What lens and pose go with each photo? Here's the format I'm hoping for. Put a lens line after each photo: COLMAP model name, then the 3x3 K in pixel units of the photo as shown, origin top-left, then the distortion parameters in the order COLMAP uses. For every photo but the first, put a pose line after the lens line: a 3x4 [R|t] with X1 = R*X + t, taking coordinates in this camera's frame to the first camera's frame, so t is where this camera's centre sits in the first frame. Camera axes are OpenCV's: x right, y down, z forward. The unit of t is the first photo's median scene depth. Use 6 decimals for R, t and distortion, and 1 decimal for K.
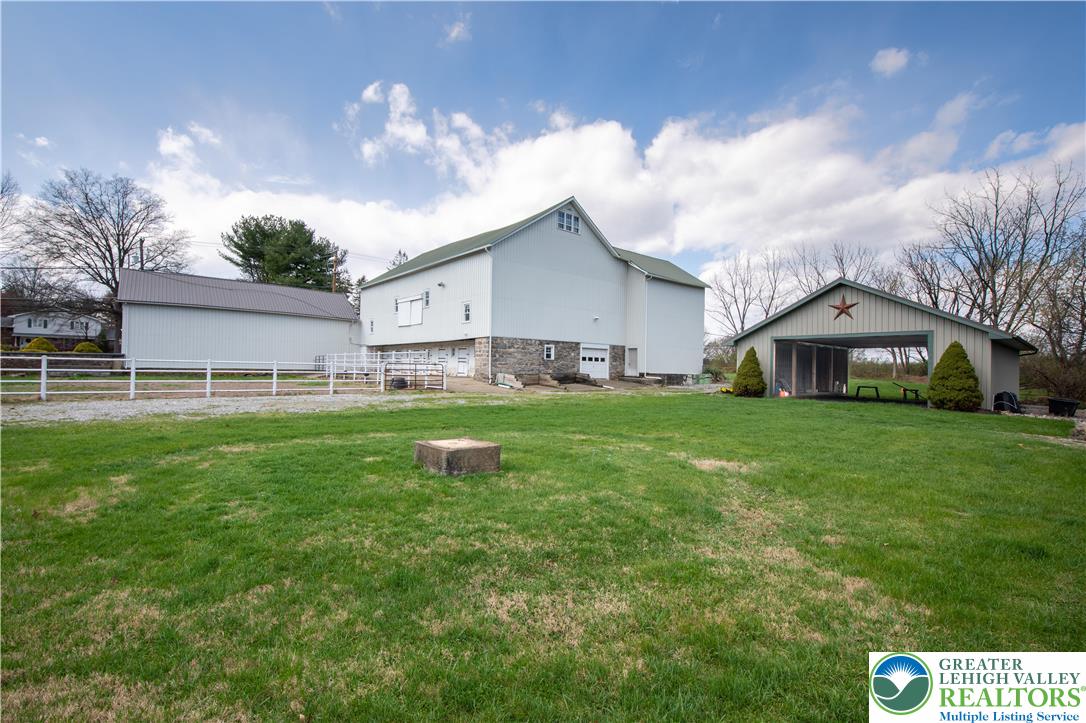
lens RADIAL K [[471.8, 0, 538.0], [0, 471.8, 362.9], [0, 0, 1]] dist [-0.005020, -0.003664]
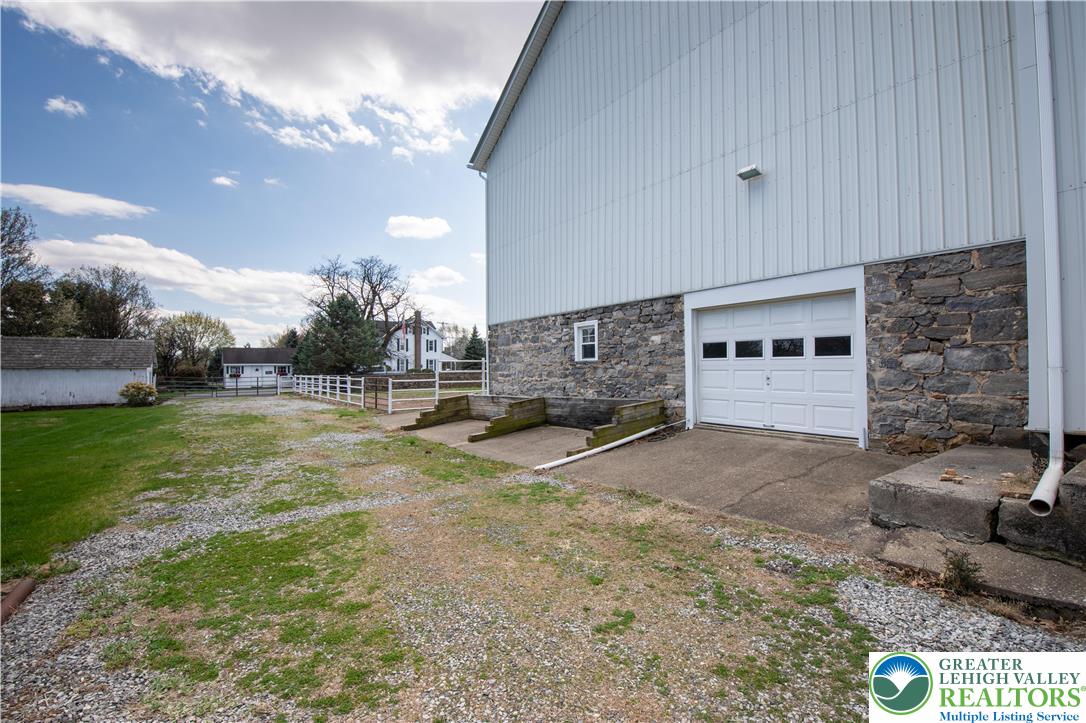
lens RADIAL K [[471.8, 0, 532.0], [0, 471.8, 362.7], [0, 0, 1]] dist [-0.005020, -0.003664]
pose [[-0.080942, -0.035591, -0.996083, 0.373673], [0.014895, 0.999207, -0.036913, 0.006767], [0.996607, -0.017825, -0.080348, 0.937187]]
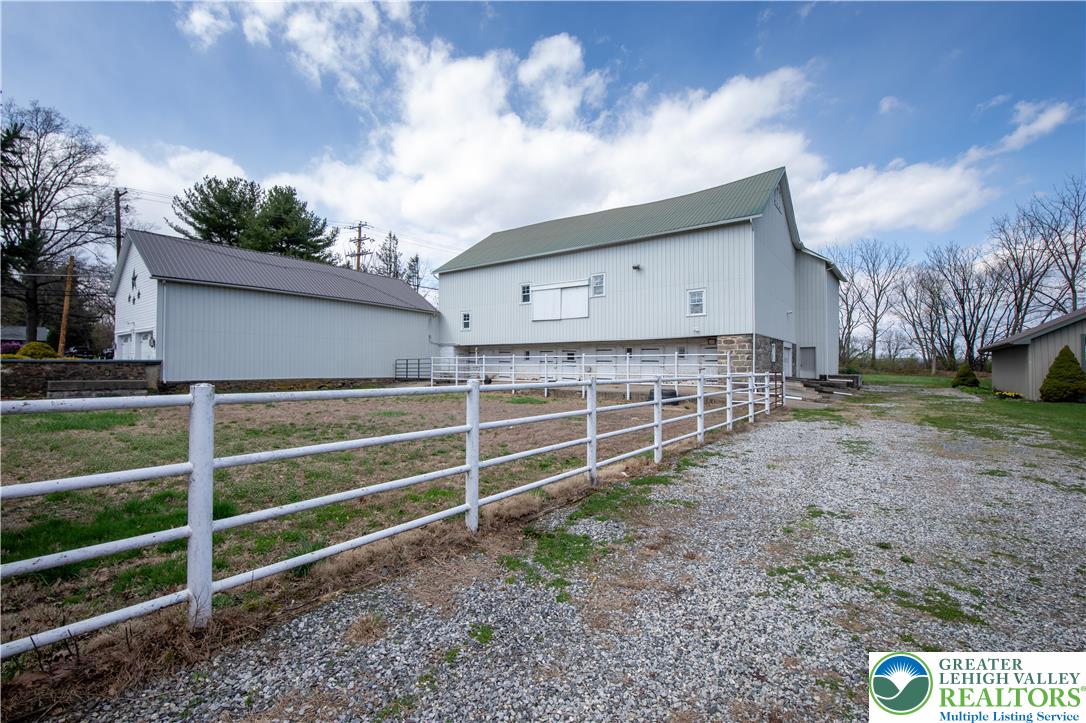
lens RADIAL K [[471.8, 0, 535.7], [0, 471.8, 359.0], [0, 0, 1]] dist [-0.005020, -0.003664]
pose [[0.975673, -0.011356, 0.218937, -0.531762], [0.012034, 0.999926, -0.001763, -0.014654], [-0.218901, 0.004355, 0.975737, 0.273659]]
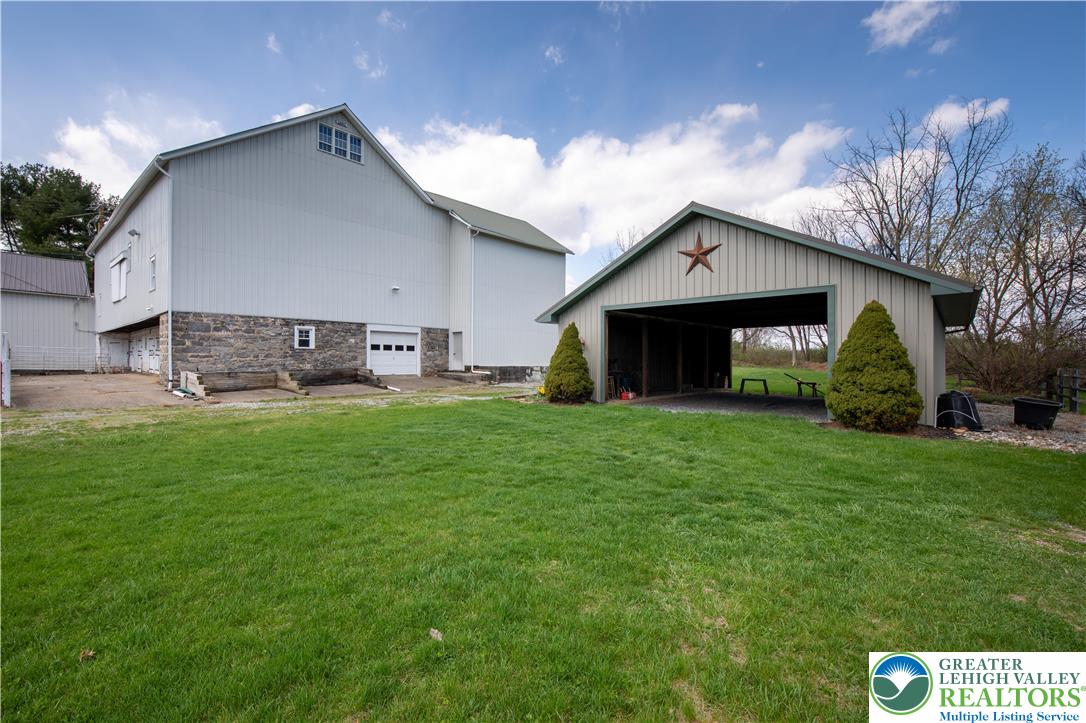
lens RADIAL K [[471.8, 0, 538.6], [0, 471.8, 361.8], [0, 0, 1]] dist [-0.005020, -0.003664]
pose [[0.989901, -0.017003, 0.140737, 0.240624], [0.014921, 0.999763, 0.015839, 0.005597], [-0.140973, -0.013579, 0.989920, 0.289014]]
